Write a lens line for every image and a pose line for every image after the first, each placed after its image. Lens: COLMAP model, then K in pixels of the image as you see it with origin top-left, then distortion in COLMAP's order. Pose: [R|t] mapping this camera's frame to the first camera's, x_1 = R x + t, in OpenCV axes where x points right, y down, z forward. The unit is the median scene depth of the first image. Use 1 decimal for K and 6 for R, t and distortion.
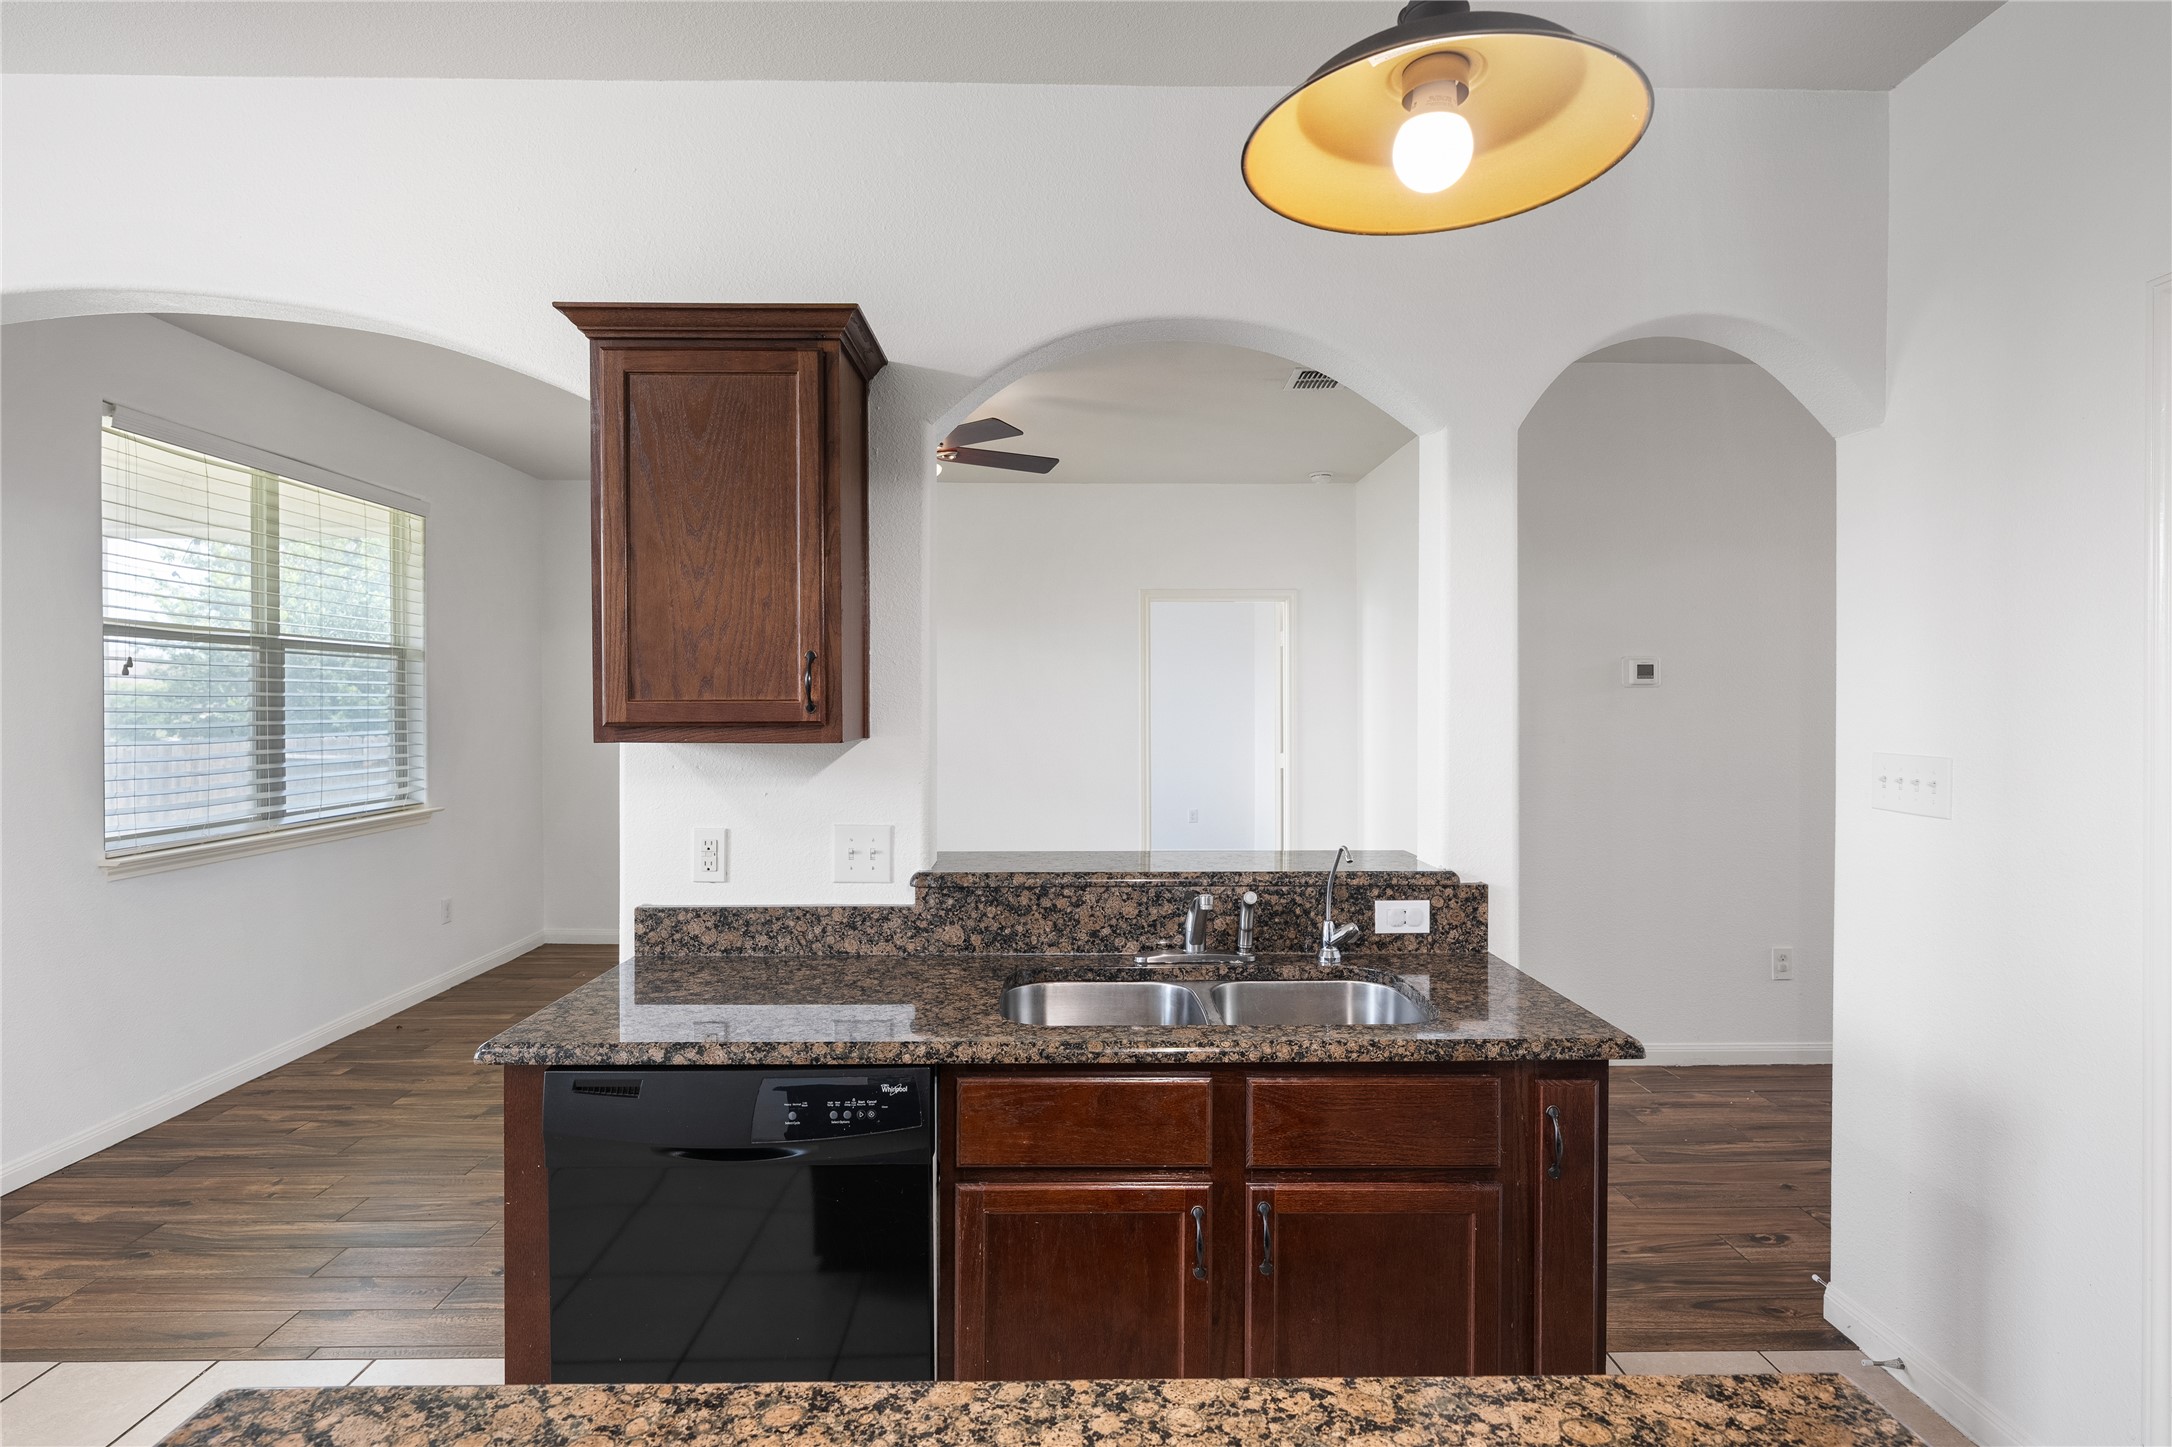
lens RADIAL K [[1119.3, 0, 1081.8], [0, 1119.3, 710.2], [0, 0, 1]] dist [-0.000100, 0.000090]
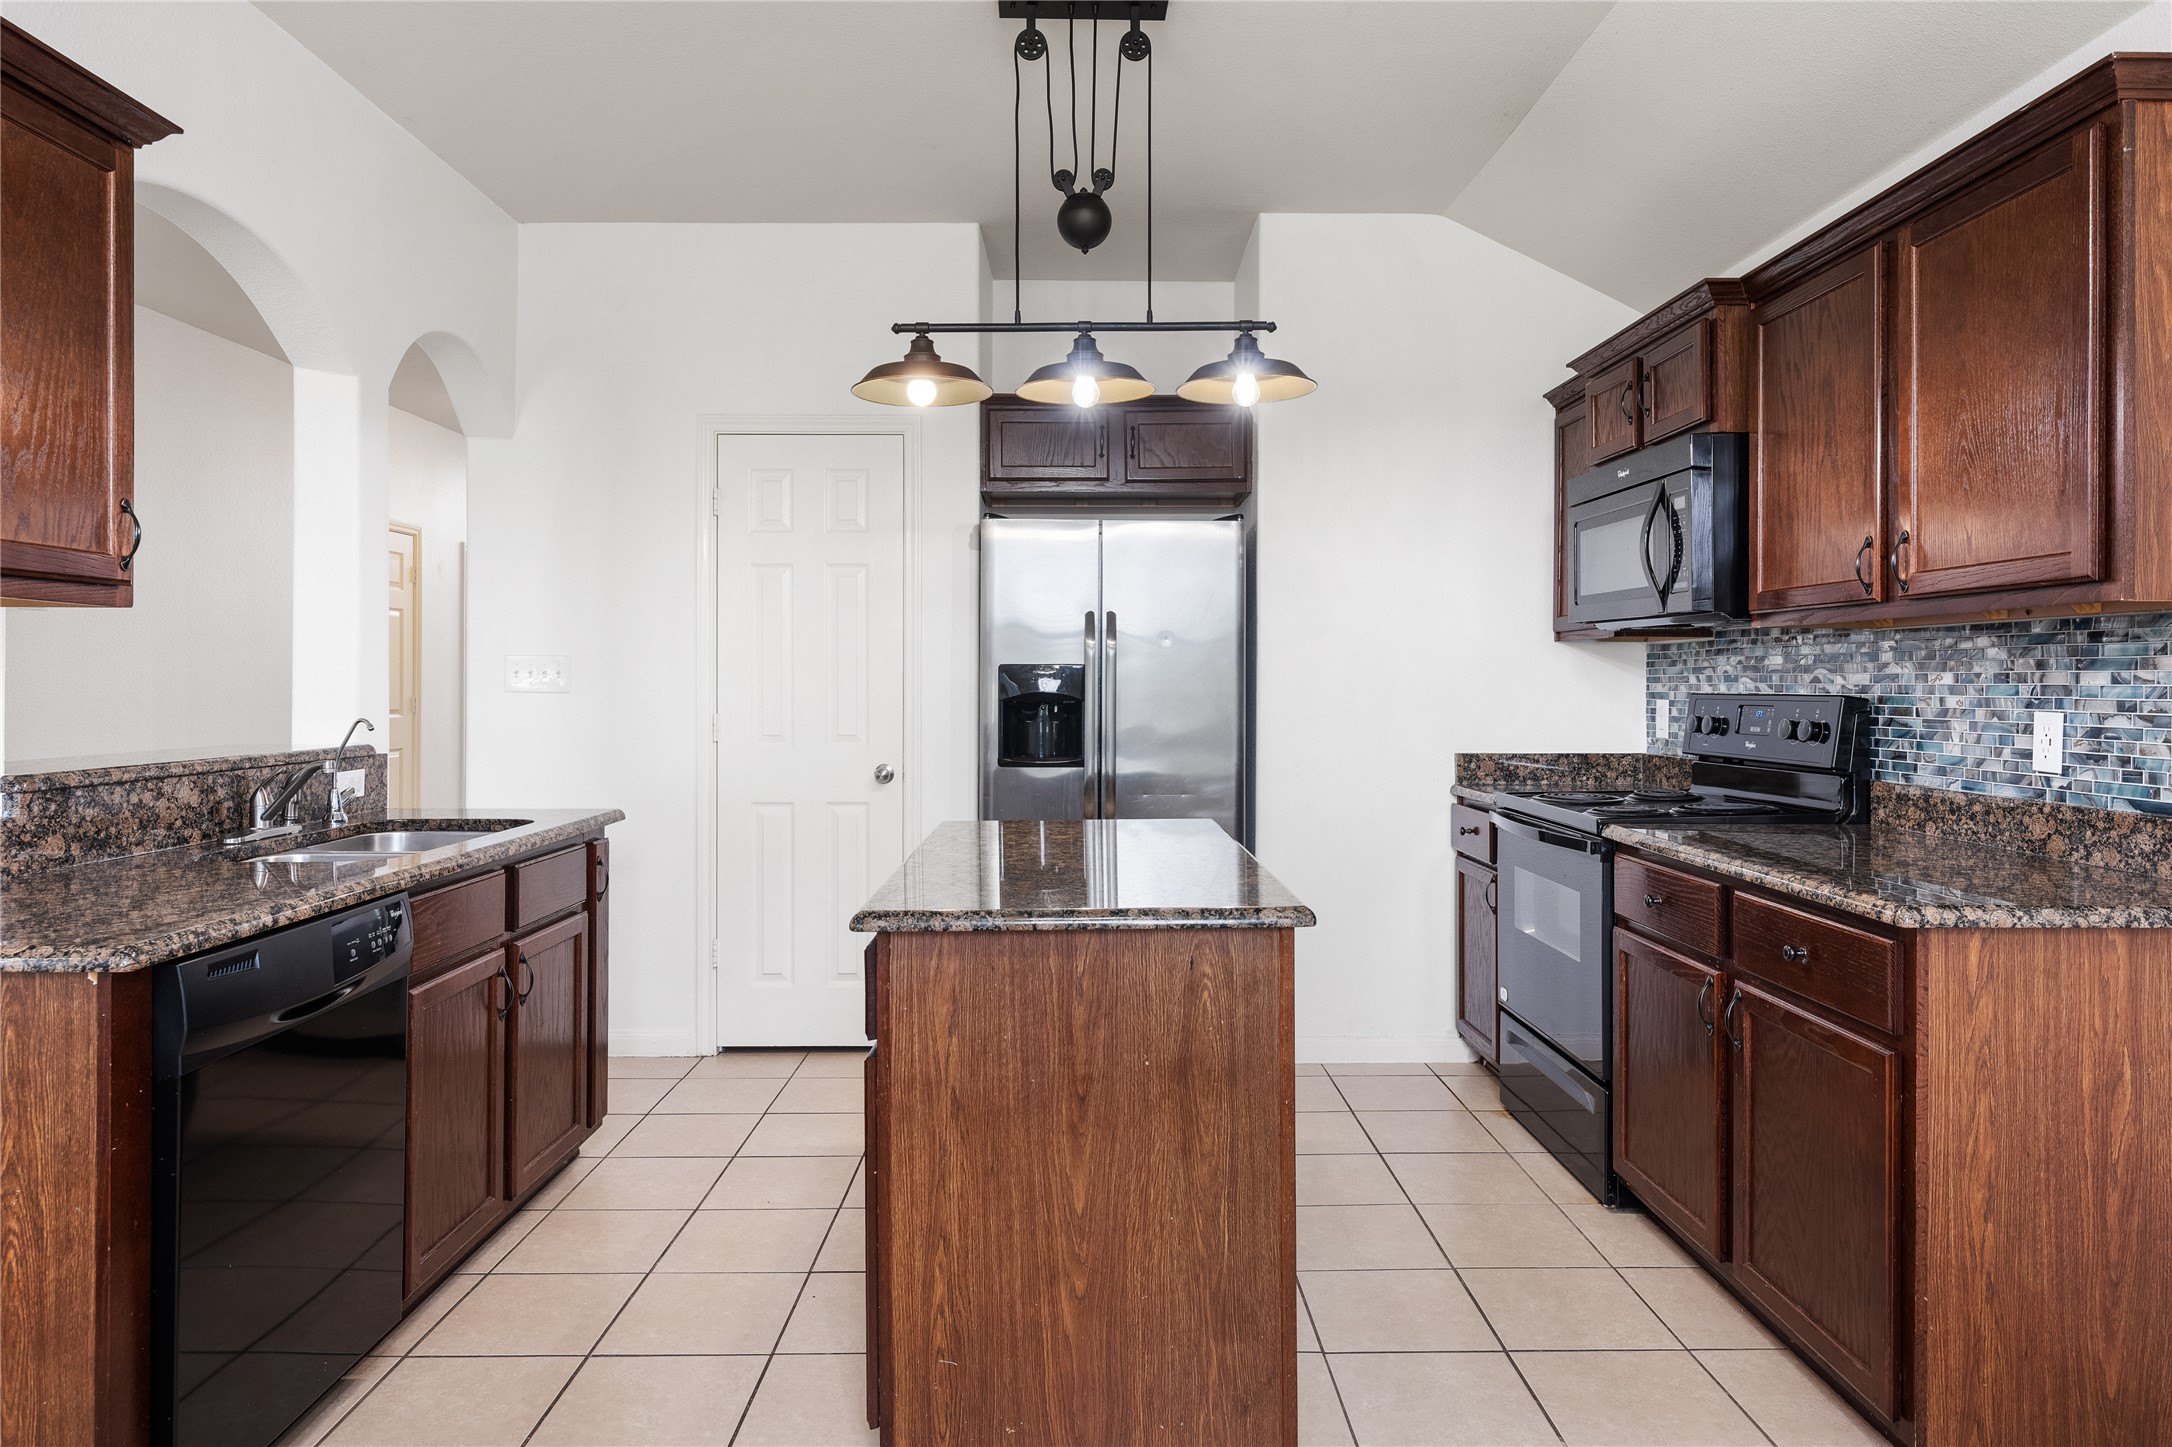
lens RADIAL K [[1311.0, 0, 1086.3], [0, 1311.0, 686.4], [0, 0, 1]] dist [0.003352, -0.000191]
pose [[0.006609, -0.003672, 0.999971, -1.094350], [0.003318, 0.999988, 0.003650, 0.079527], [-0.999973, 0.003294, 0.006621, 0.218530]]
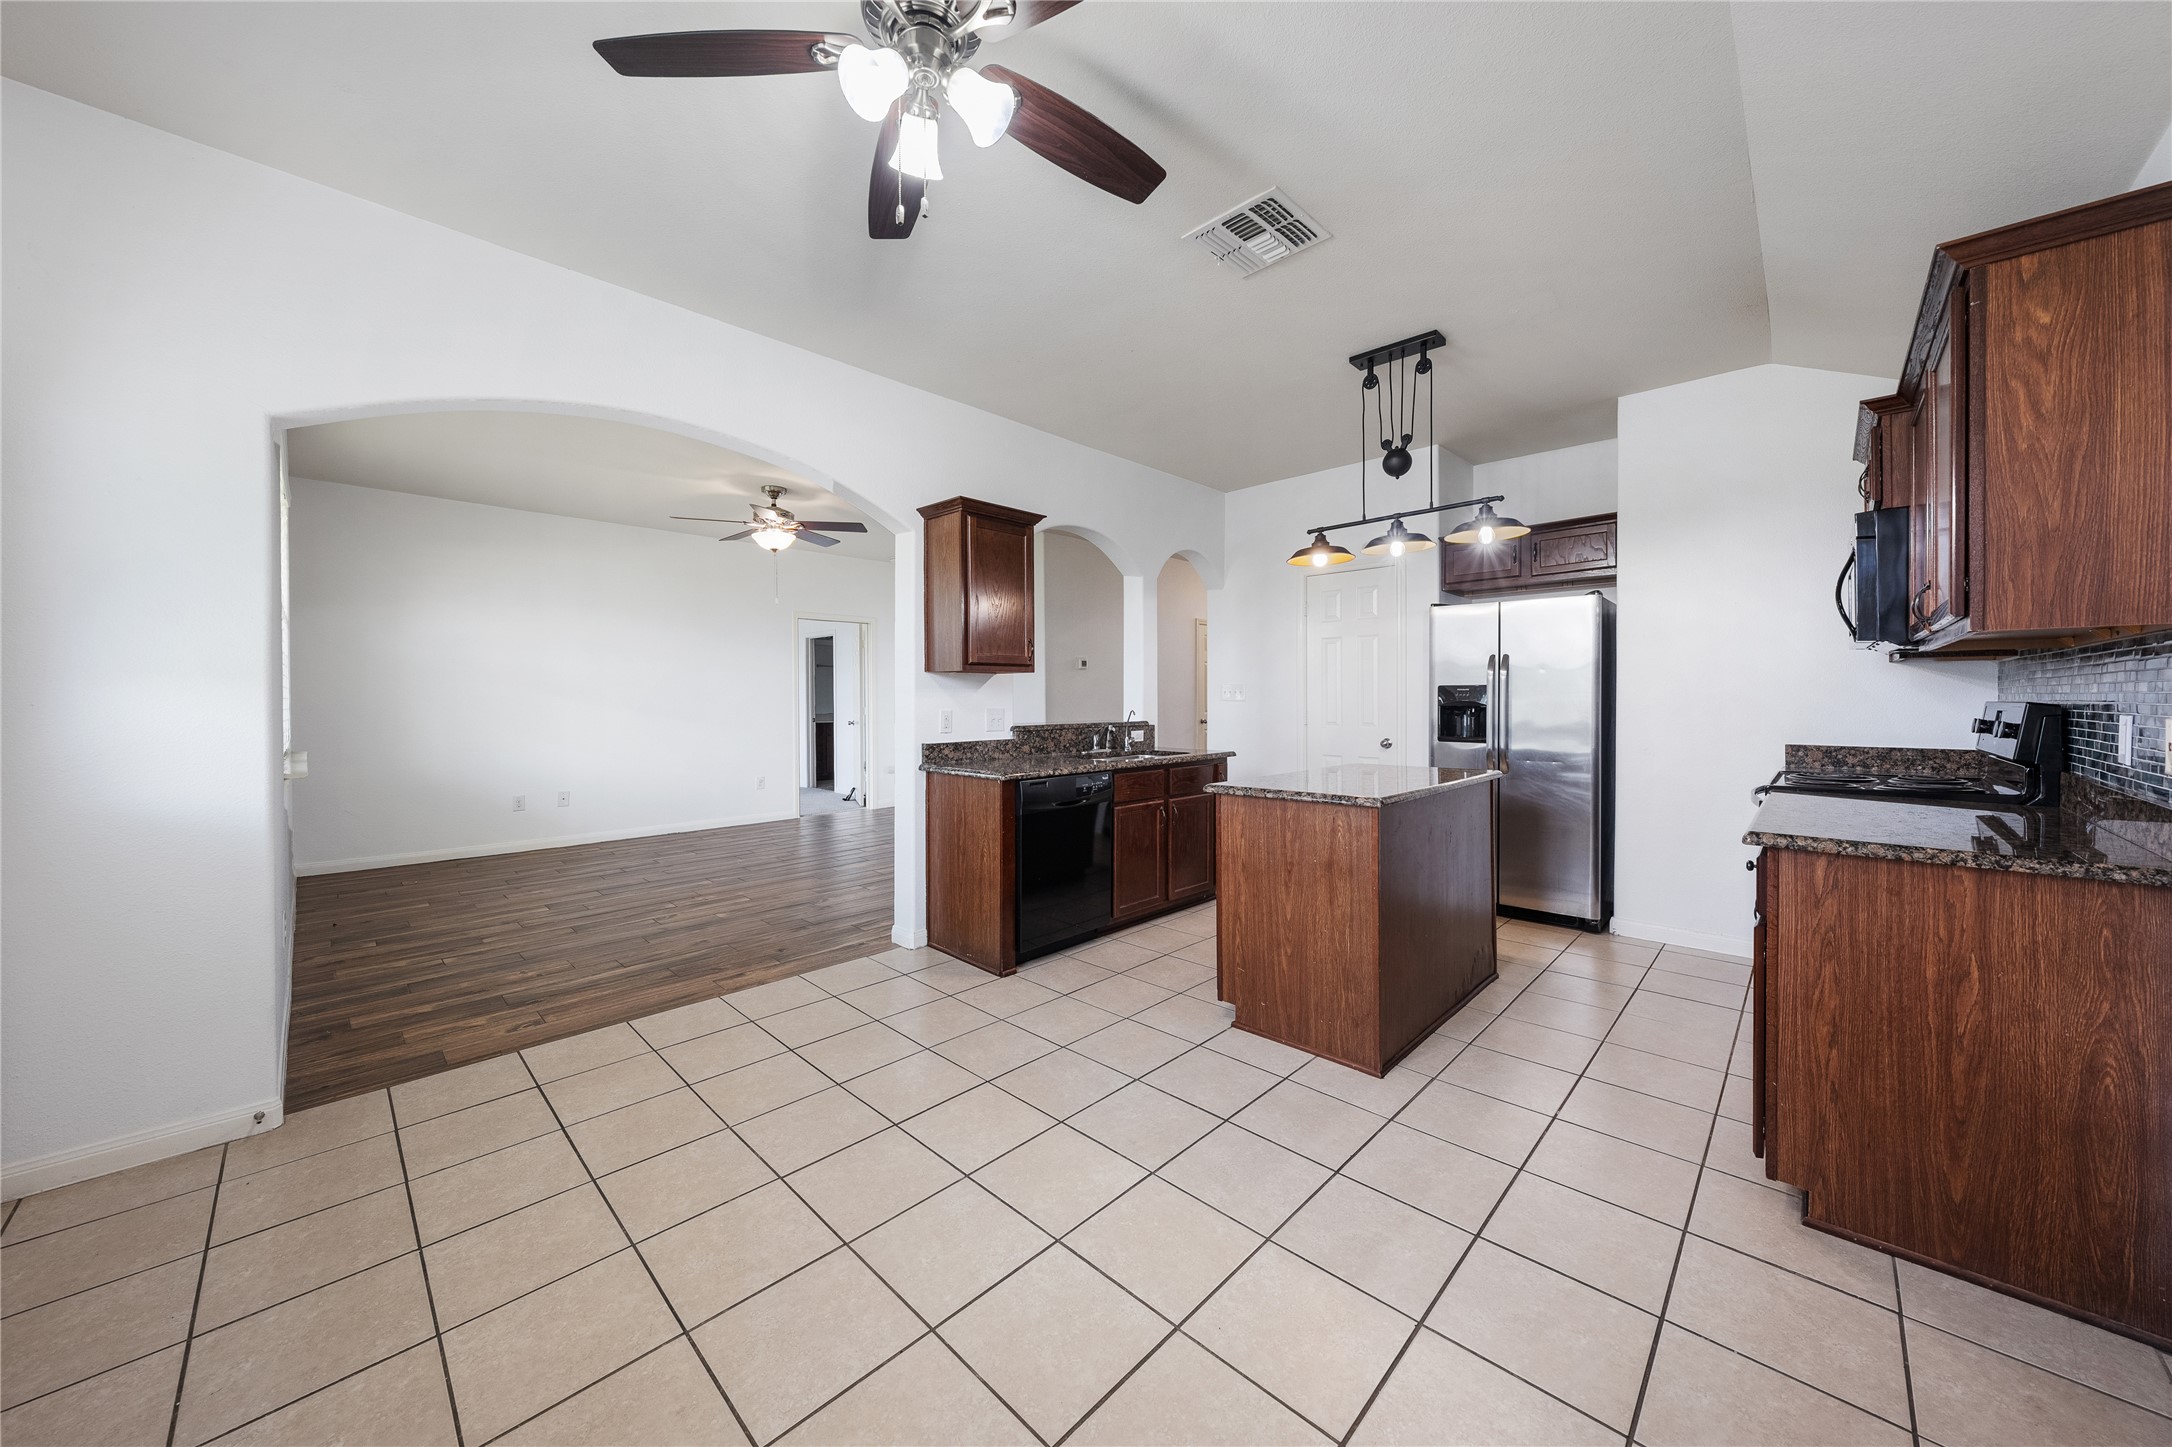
lens RADIAL K [[760.0, 0, 1085.6], [0, 760.0, 707.0], [0, 0, 1]] dist [0.001248, -0.000062]
pose [[0.705922, -0.010898, 0.708205, -1.278140], [0.005947, 0.999938, 0.009459, 0.085821], [-0.708264, -0.002466, 0.705943, -0.357159]]
